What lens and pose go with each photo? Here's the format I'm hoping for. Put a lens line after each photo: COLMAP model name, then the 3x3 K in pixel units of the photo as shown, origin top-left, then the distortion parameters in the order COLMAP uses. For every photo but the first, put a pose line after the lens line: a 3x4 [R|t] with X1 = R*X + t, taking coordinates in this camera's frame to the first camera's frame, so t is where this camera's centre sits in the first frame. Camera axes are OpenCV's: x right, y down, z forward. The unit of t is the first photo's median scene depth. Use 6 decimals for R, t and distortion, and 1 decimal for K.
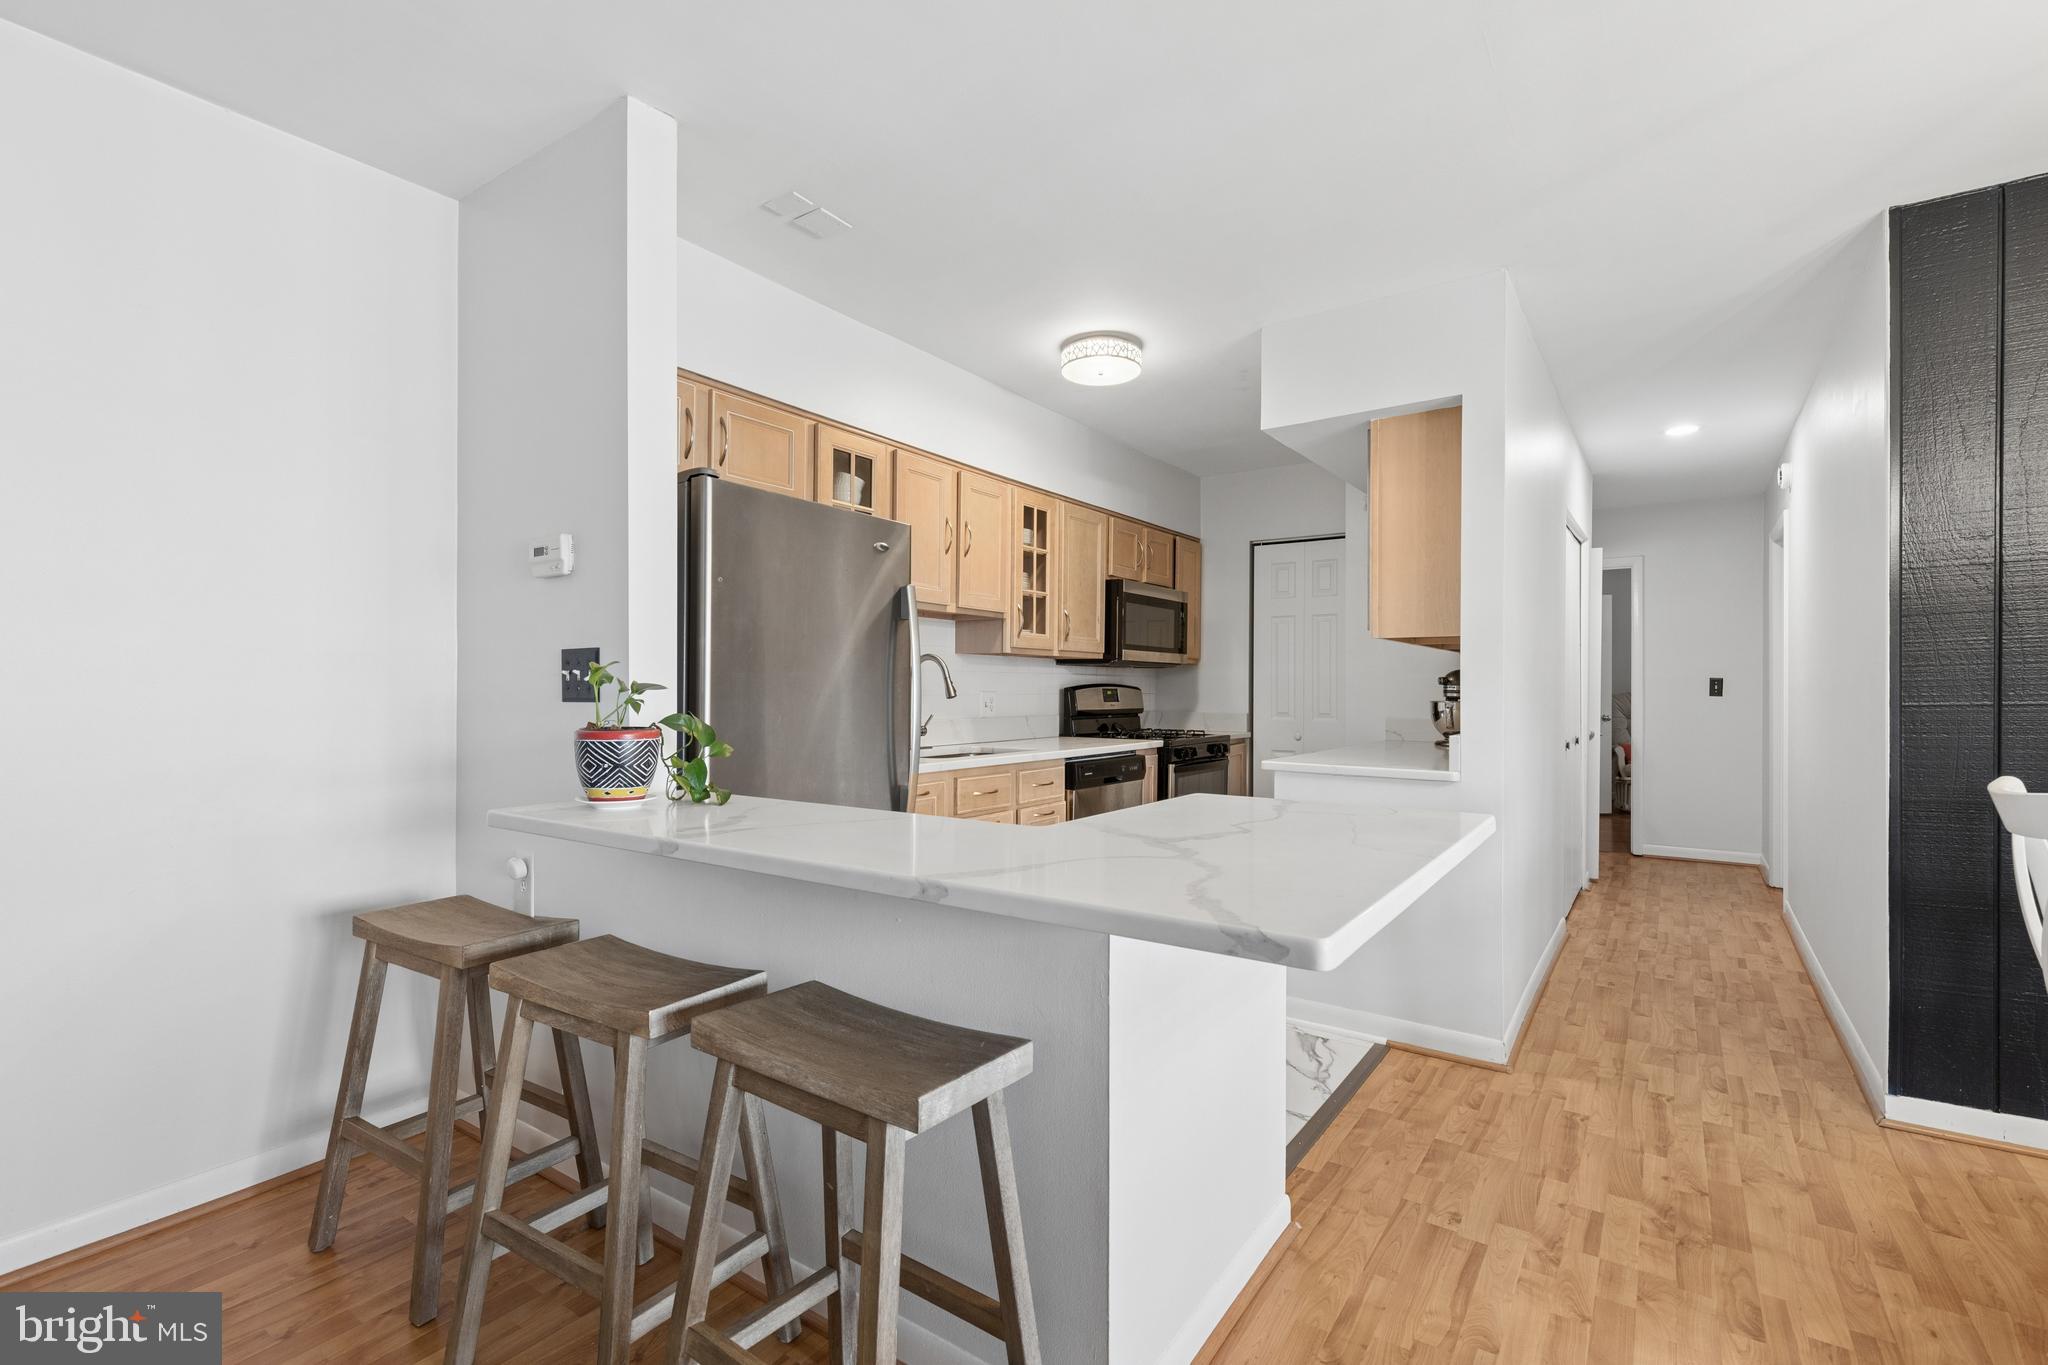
lens RADIAL K [[924.8, 0, 1030.5], [0, 924.8, 687.0], [0, 0, 1]] dist [0.009381, -0.002599]
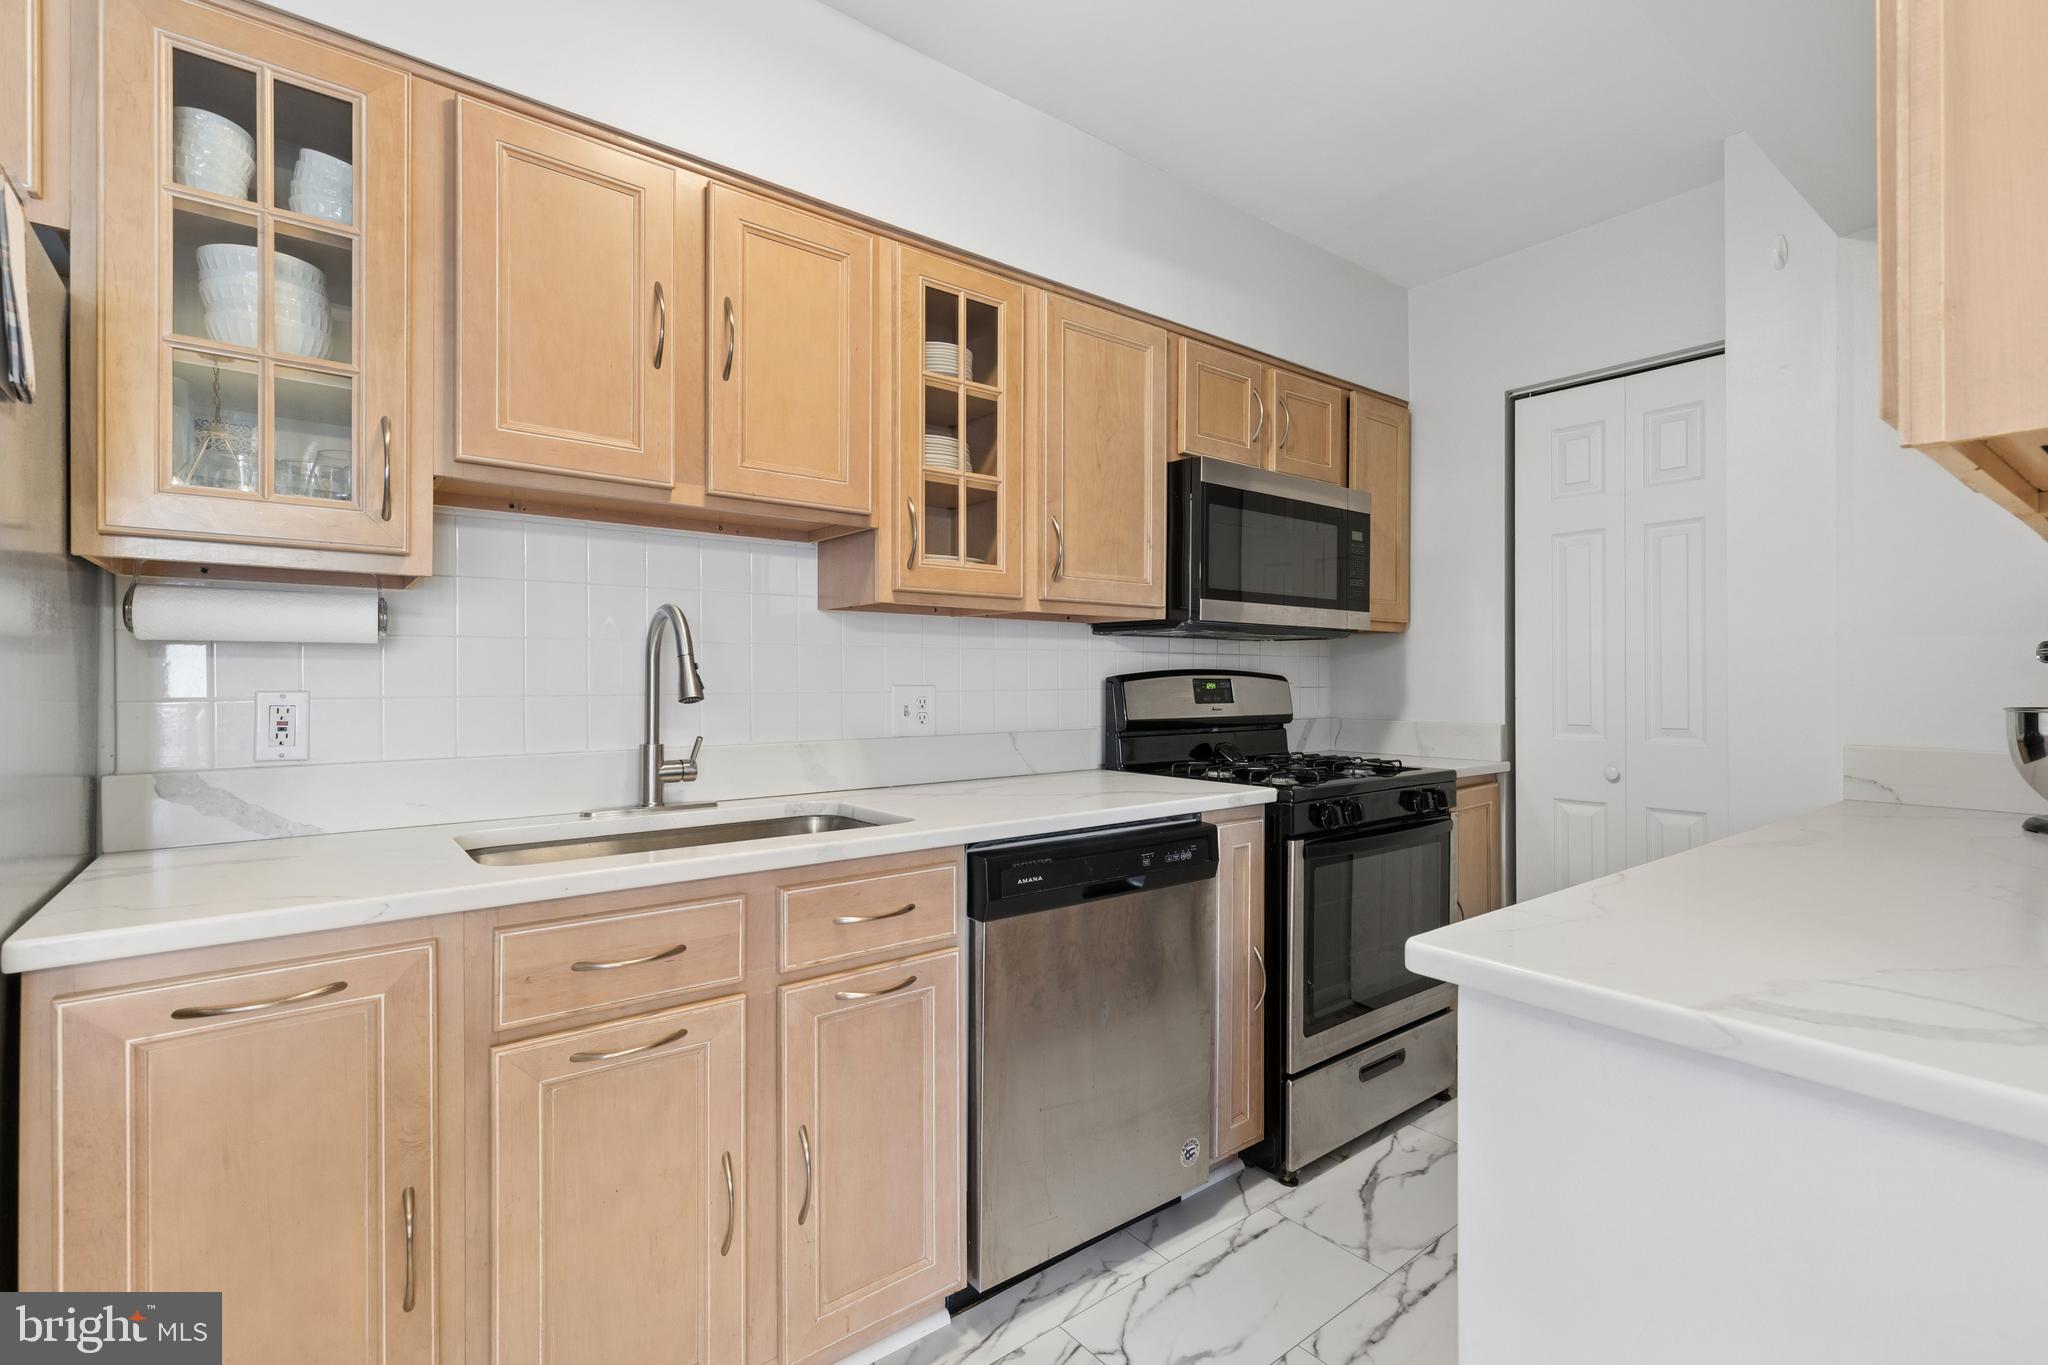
lens RADIAL K [[924.8, 0, 1034.8], [0, 924.8, 677.6], [0, 0, 1]] dist [0.009381, -0.002599]
pose [[0.956306, -0.005843, -0.292310, 0.200655], [0.005673, 0.999983, -0.001428, 0.002024], [0.292313, -0.000292, 0.956323, 0.629577]]
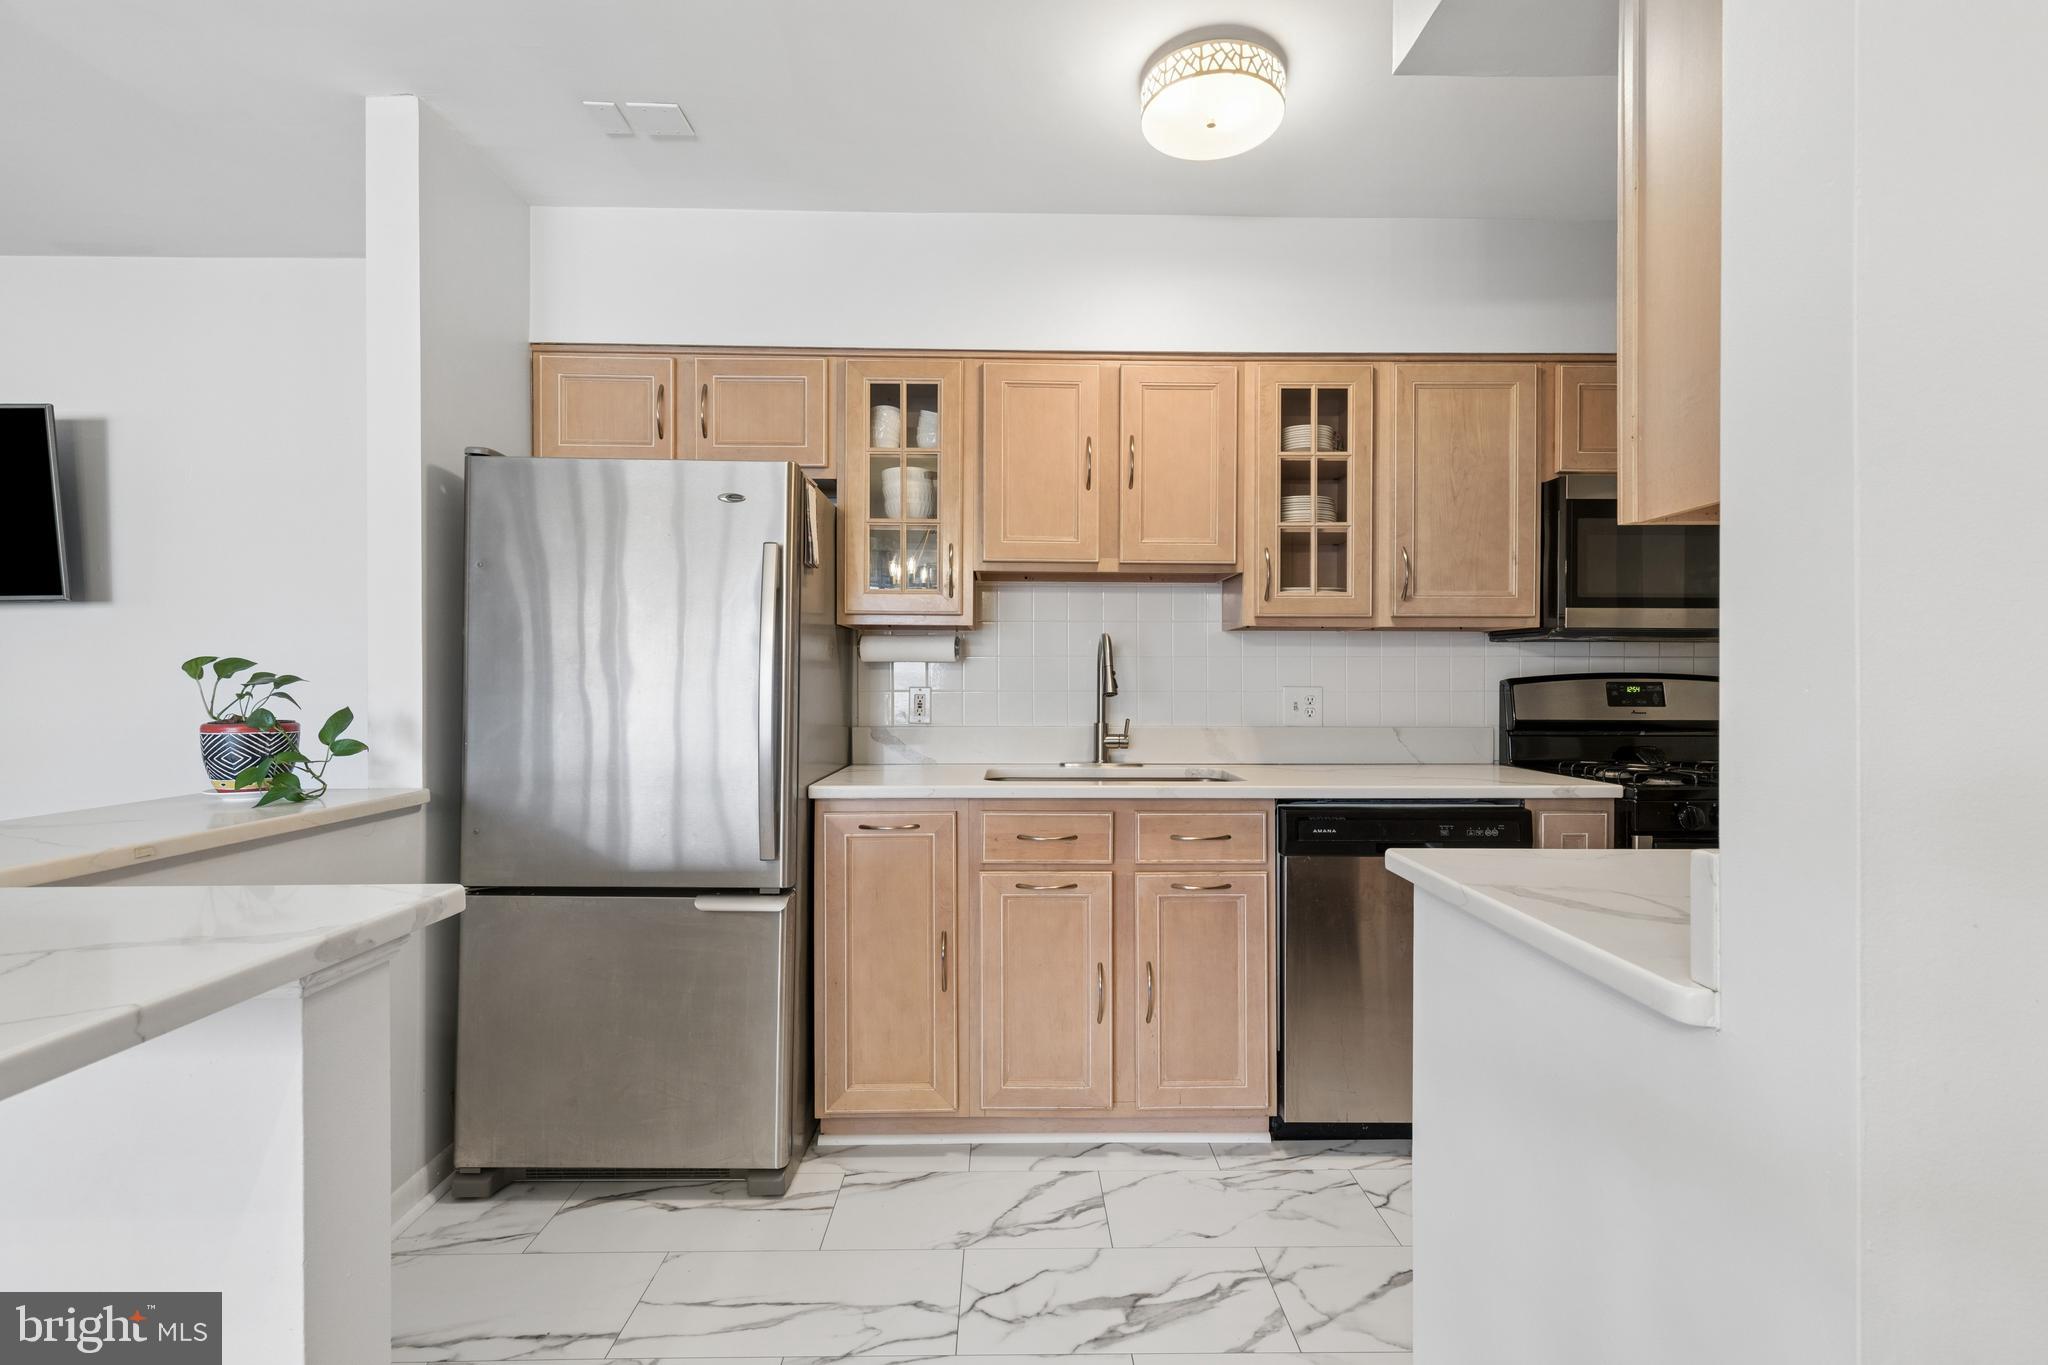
lens RADIAL K [[924.8, 0, 1033.6], [0, 924.8, 683.3], [0, 0, 1]] dist [0.009381, -0.002599]
pose [[0.580944, -0.002369, -0.813940, 0.449468], [0.002454, 0.999996, -0.001159, 0.003355], [0.813940, -0.001324, 0.580947, 0.551815]]
